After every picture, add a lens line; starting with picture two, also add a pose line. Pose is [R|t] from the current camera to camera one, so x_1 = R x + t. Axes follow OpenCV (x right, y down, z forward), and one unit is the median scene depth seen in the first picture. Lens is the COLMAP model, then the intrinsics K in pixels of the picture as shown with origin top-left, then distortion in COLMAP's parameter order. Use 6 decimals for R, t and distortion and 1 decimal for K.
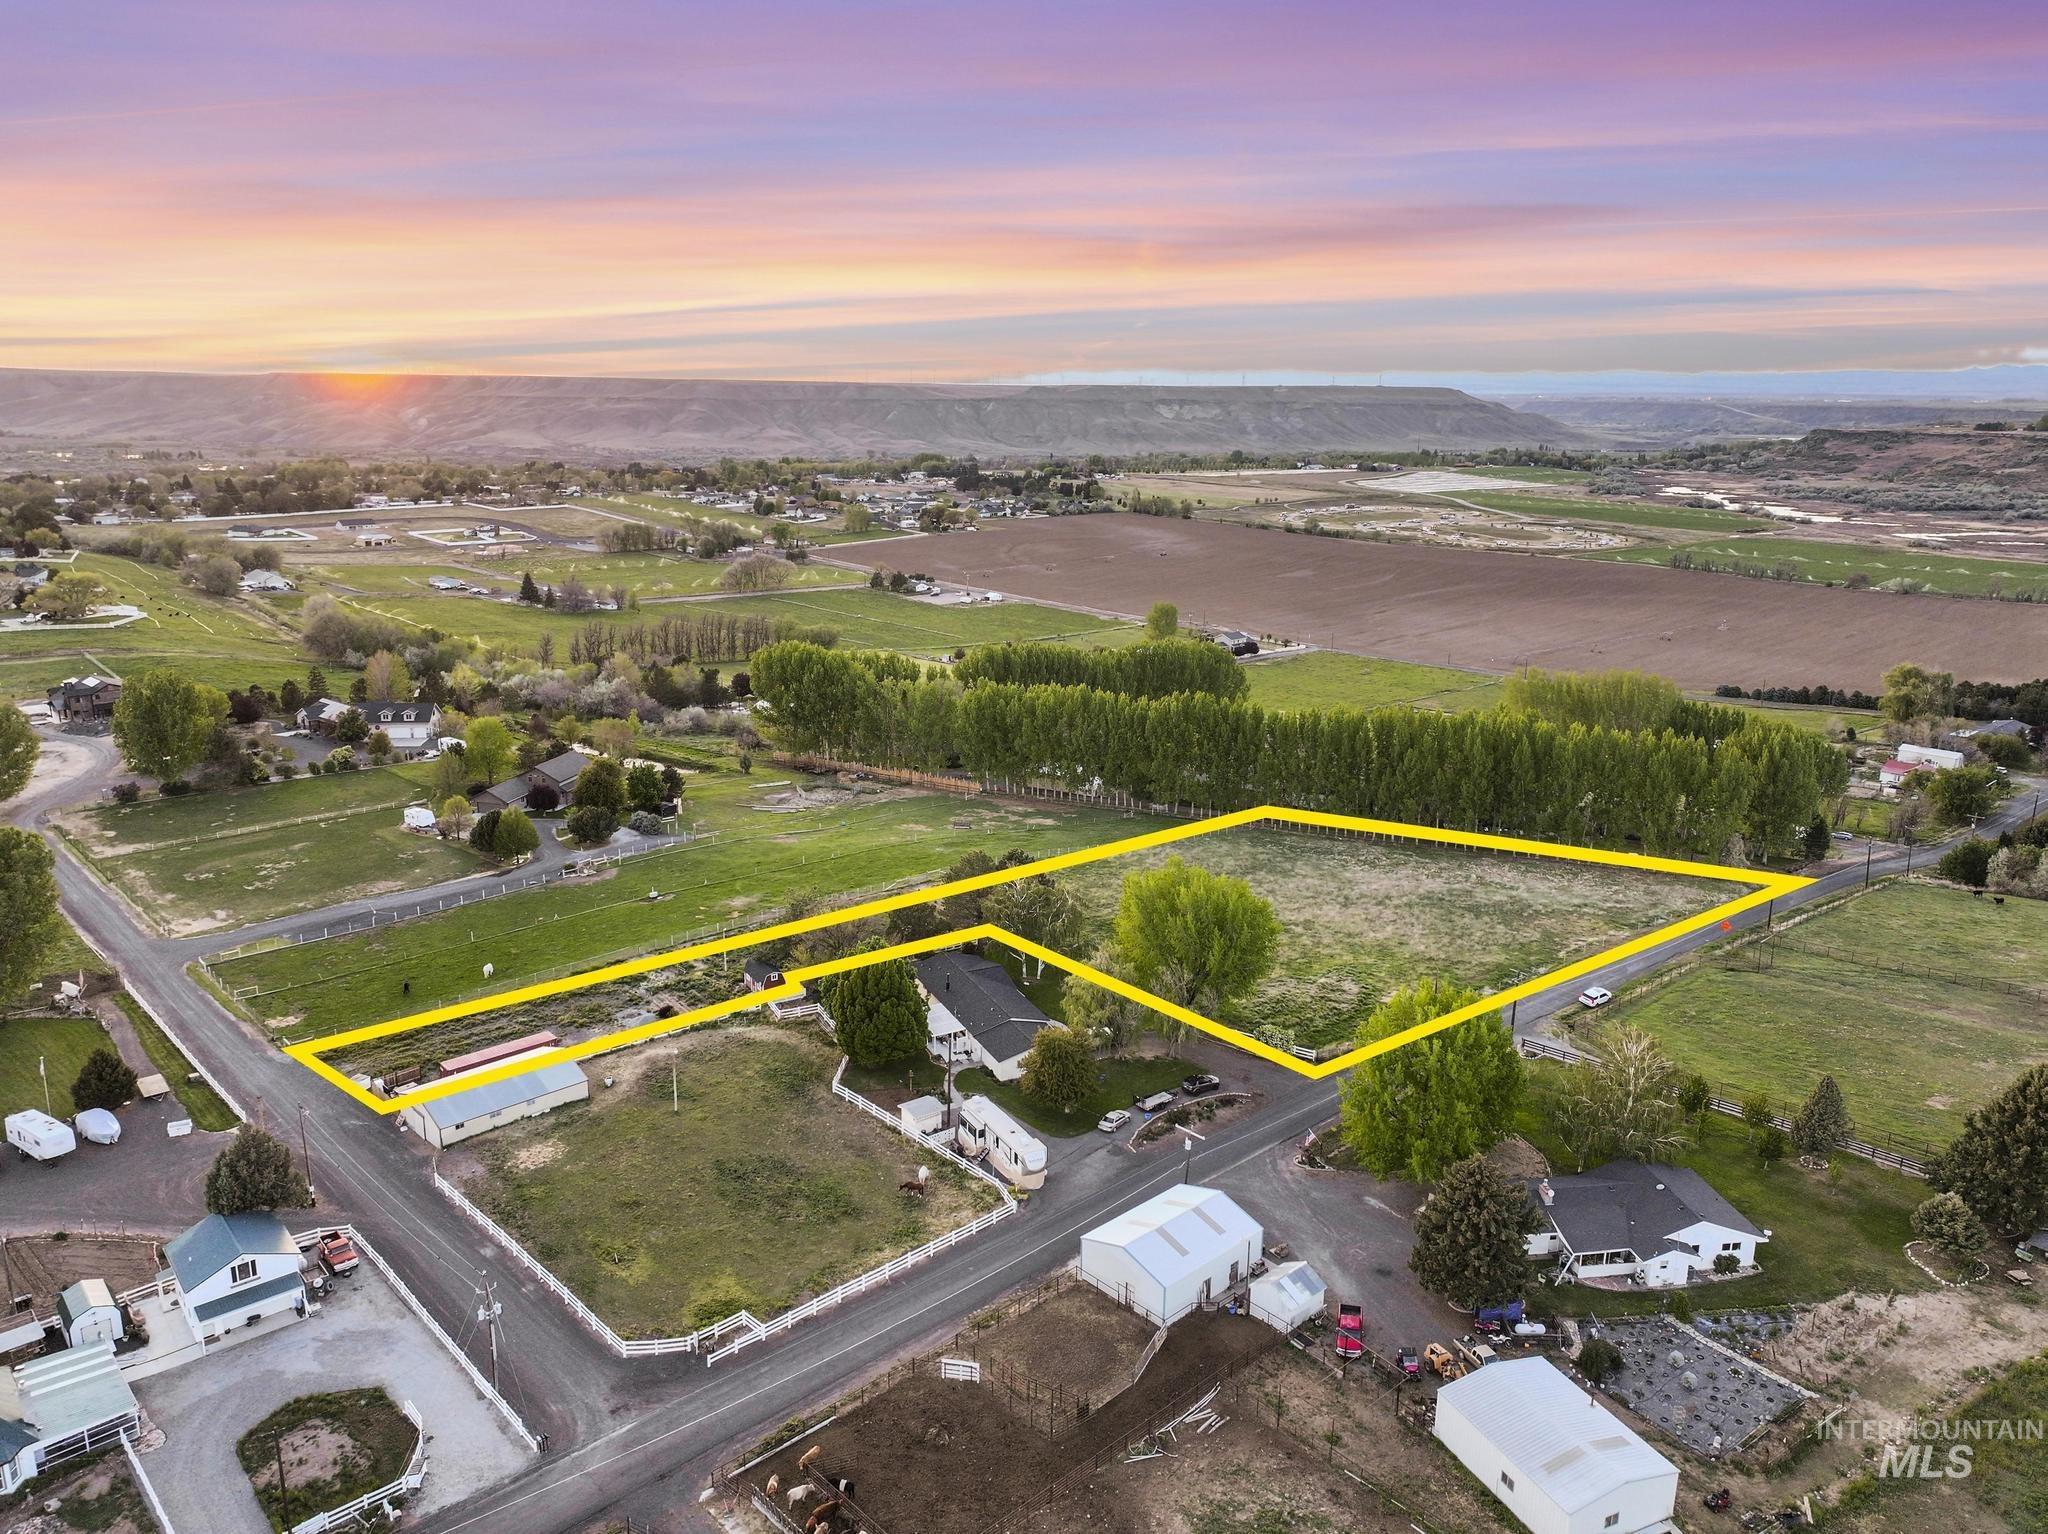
lens RADIAL K [[1425.7, 0, 1024.0], [0, 1425.7, 767.0], [0, 0, 1]] dist [0.002700, -0.000147]
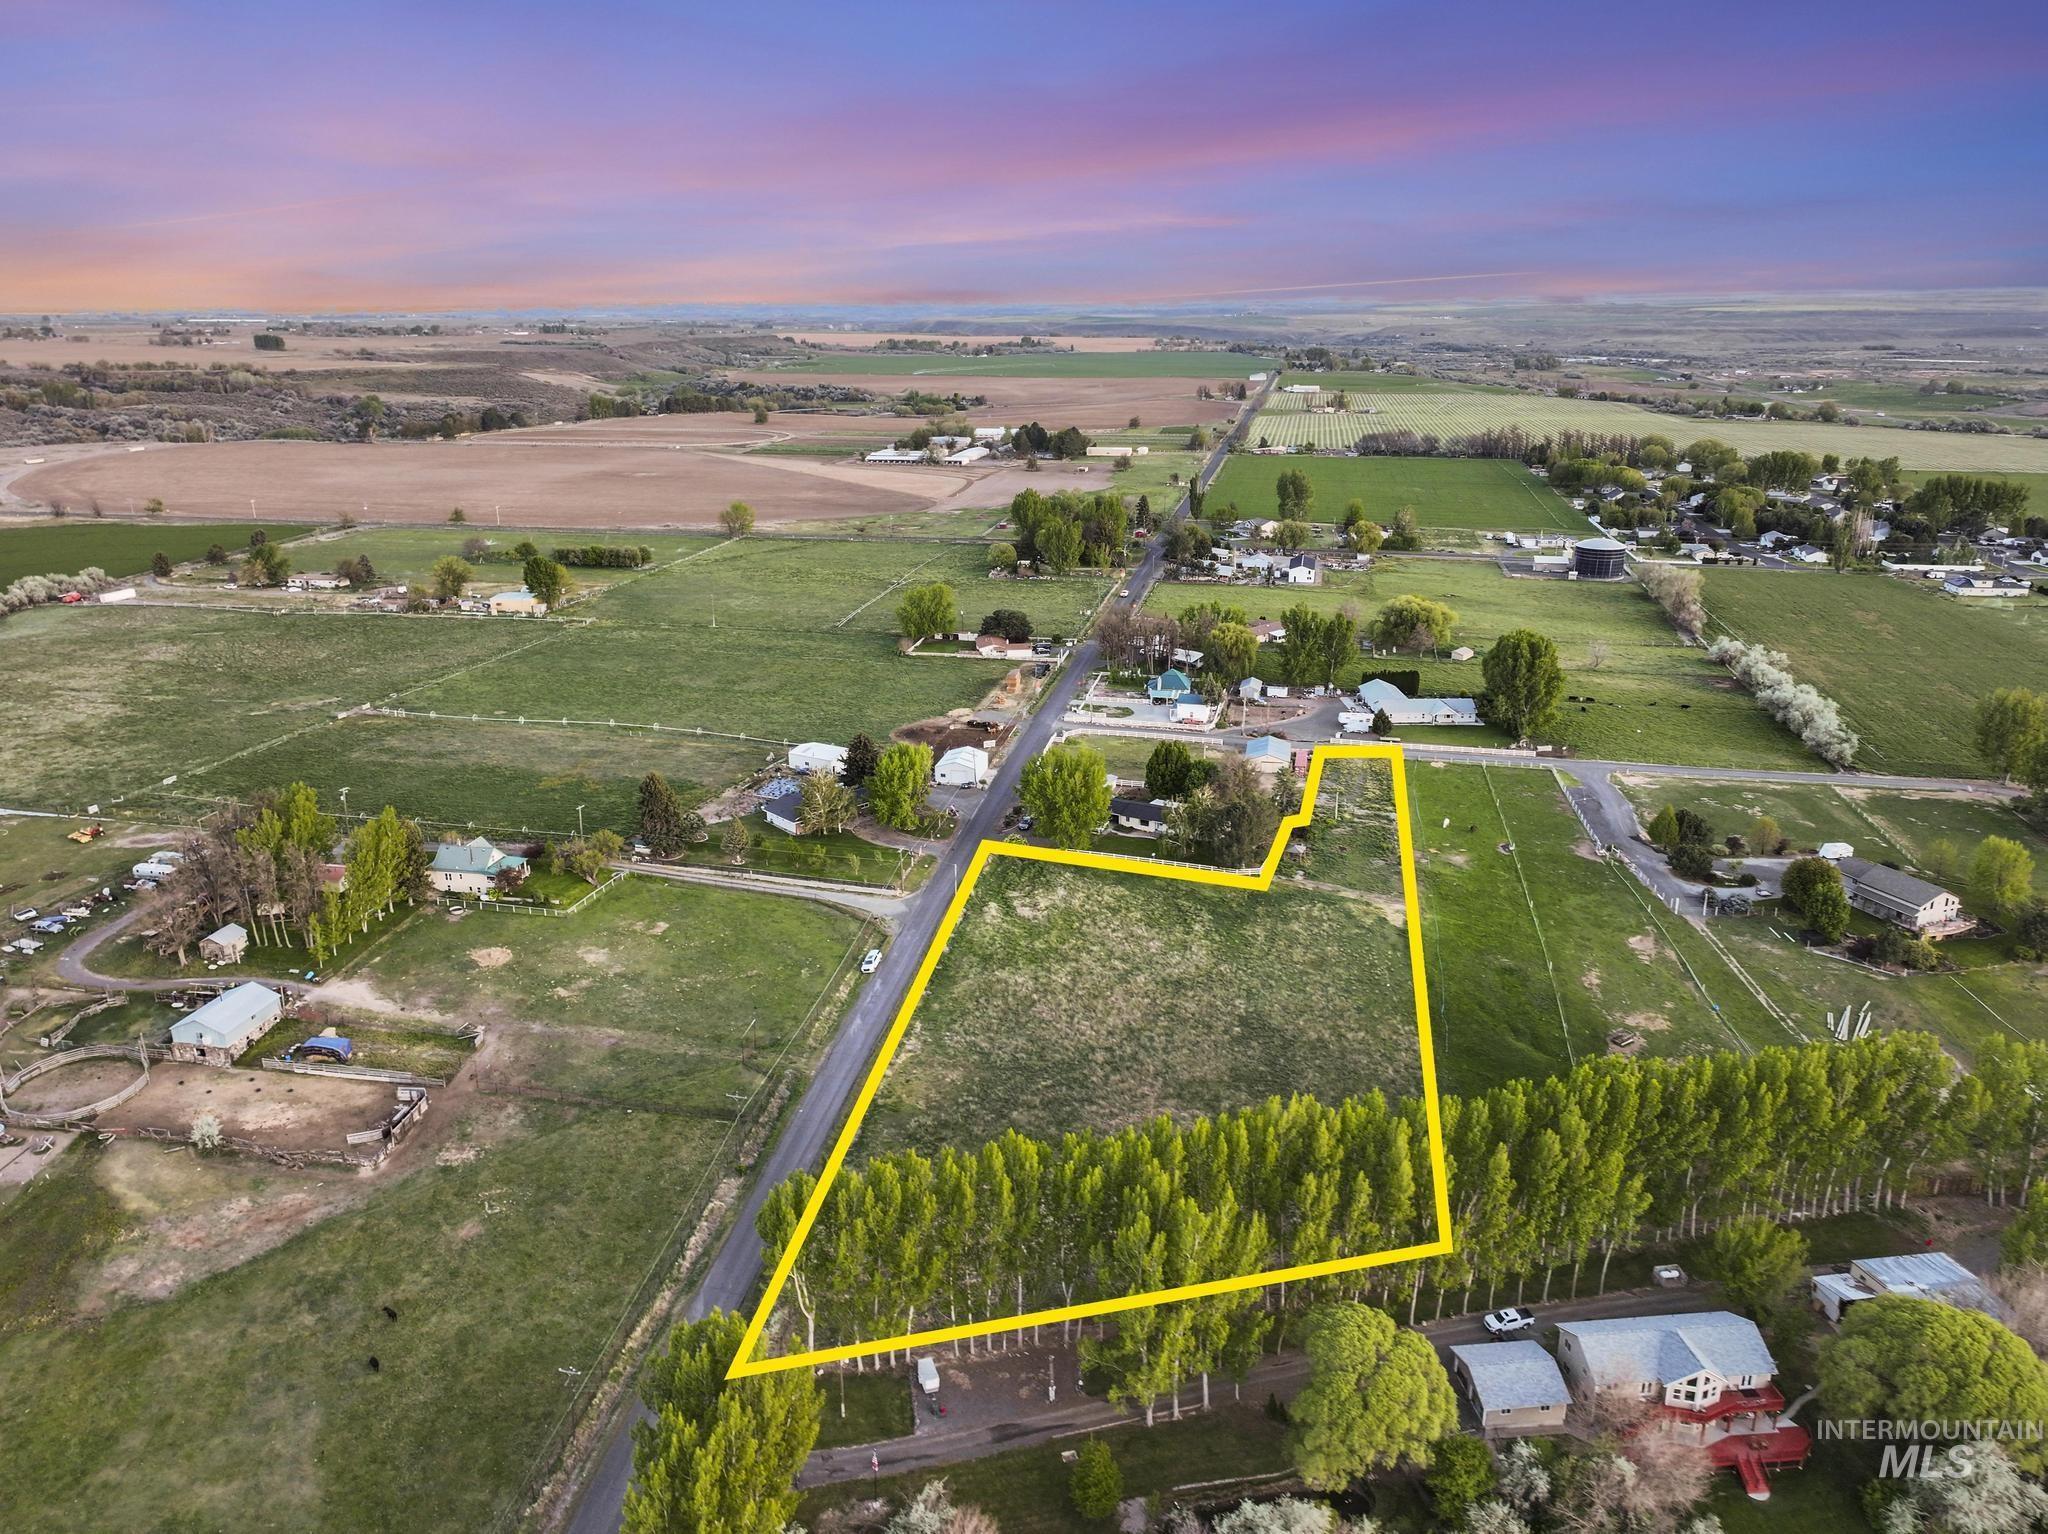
lens RADIAL K [[1428.4, 0, 1032.4], [0, 1428.4, 765.8], [0, 0, 1]] dist [0.012969, 0.000591]
pose [[-0.812703, 0.168064, -0.557915, 0.723103], [-0.153332, 0.862068, 0.483041, -0.477991], [0.562142, 0.478115, -0.674835, 1.385716]]
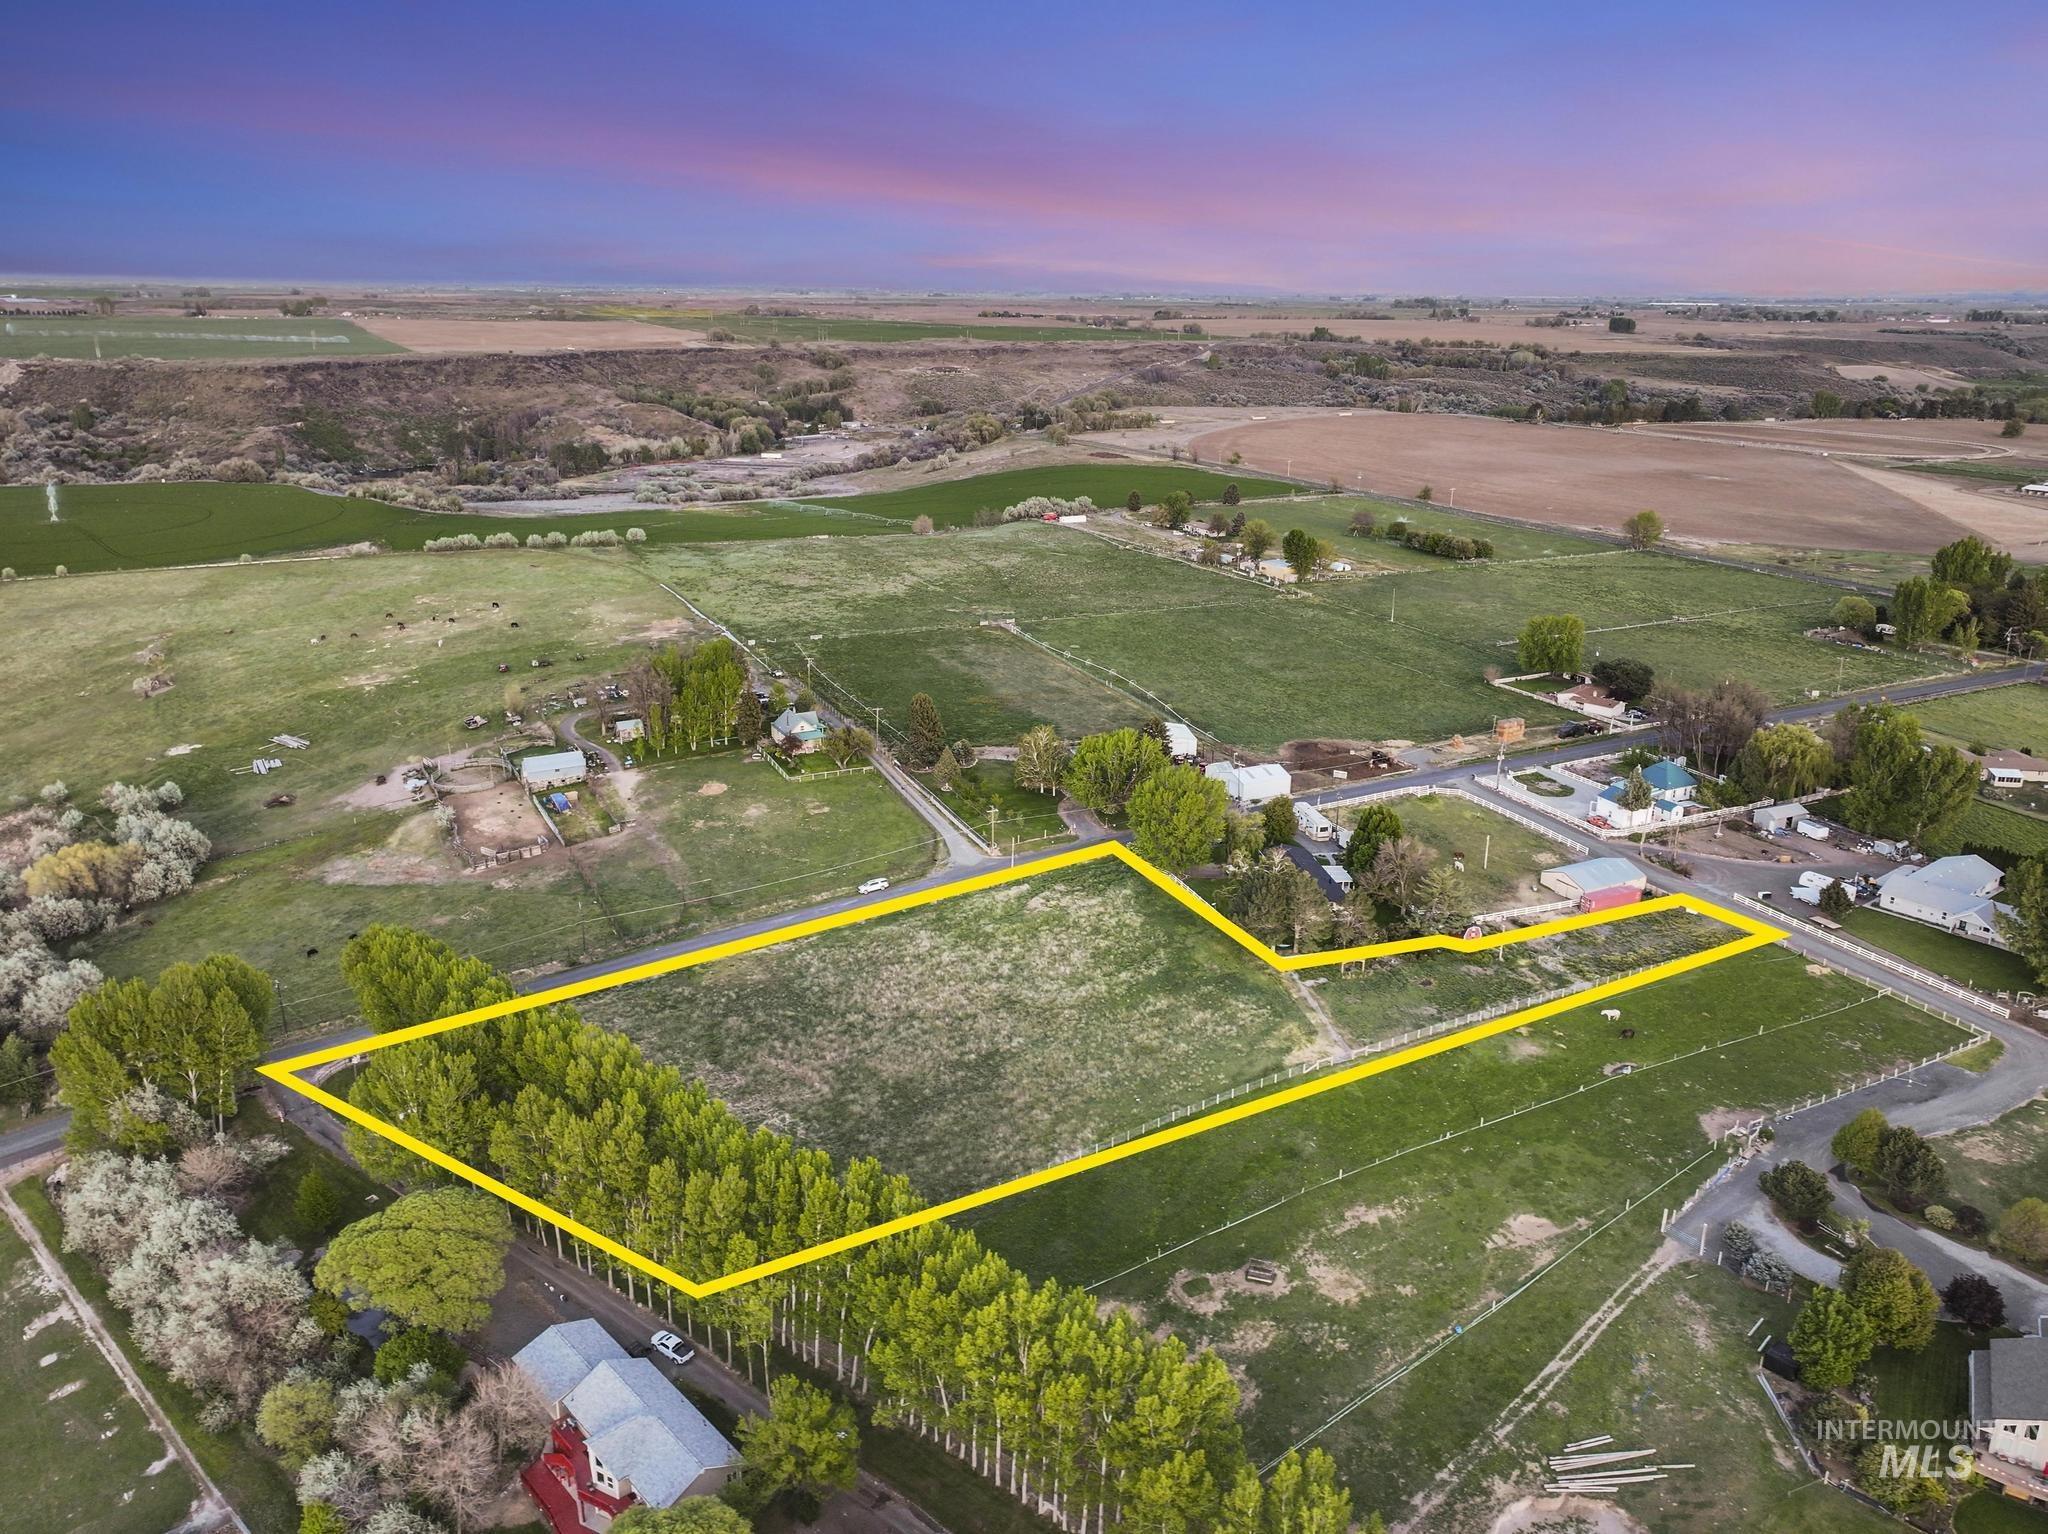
lens RADIAL K [[1451.0, 0, 1024.0], [0, 1451.0, 767.0], [0, 0, 1]] dist [0.014083, 0.000314]
pose [[-0.955414, -0.109619, 0.274169, -0.102334], [0.056511, 0.843485, 0.534172, -0.532958], [-0.289813, 0.525849, -0.799682, 1.529009]]
